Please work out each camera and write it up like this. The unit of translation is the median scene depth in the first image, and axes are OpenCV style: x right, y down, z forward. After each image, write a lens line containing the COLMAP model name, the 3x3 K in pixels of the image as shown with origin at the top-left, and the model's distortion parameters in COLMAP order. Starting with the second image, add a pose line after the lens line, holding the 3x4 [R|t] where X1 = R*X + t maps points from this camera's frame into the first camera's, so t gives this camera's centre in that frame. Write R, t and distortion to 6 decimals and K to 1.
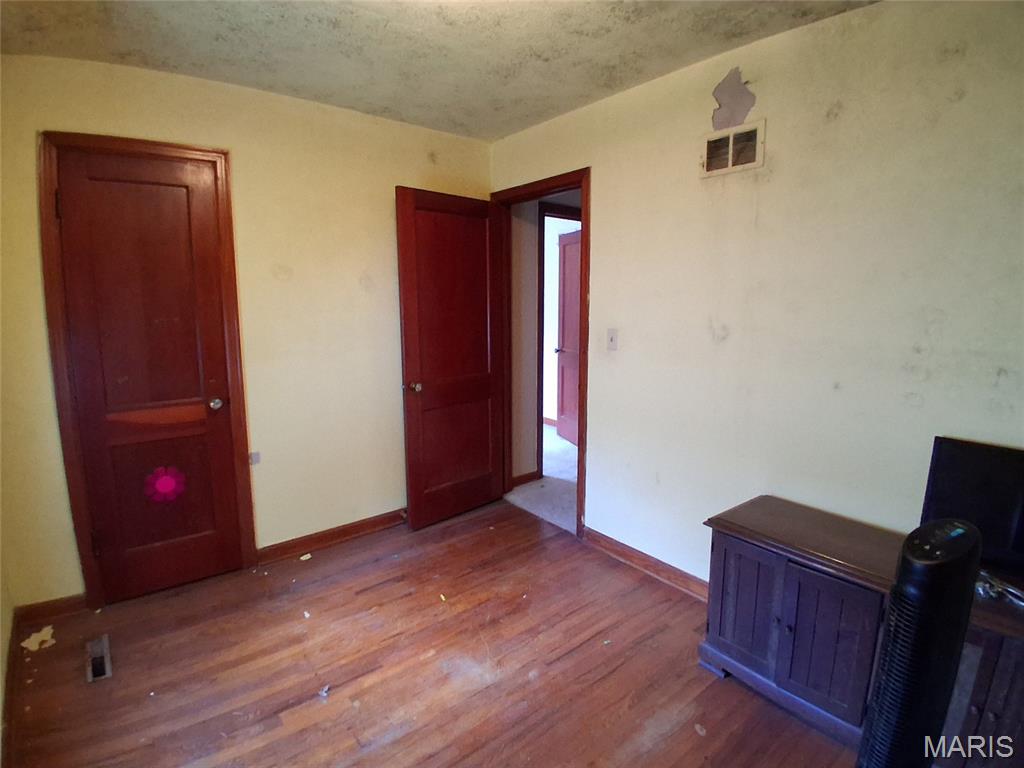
lens RADIAL K [[509.8, 0, 520.7], [0, 509.8, 370.5], [0, 0, 1]] dist [0.008942, -0.049609]
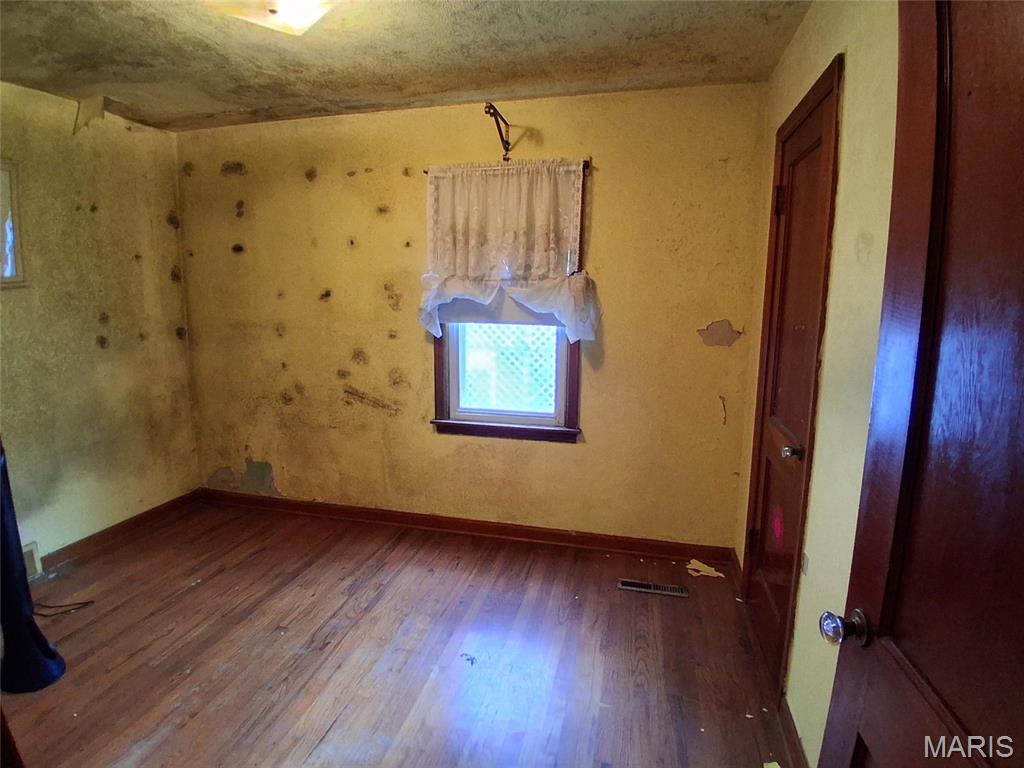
lens RADIAL K [[509.8, 0, 520.7], [0, 509.8, 370.5], [0, 0, 1]] dist [0.008942, -0.049609]
pose [[-0.791695, 0.079731, -0.605691, 0.140883], [-0.092076, 0.964549, 0.247322, -0.244639], [0.603938, 0.251573, -0.756287, 1.735380]]
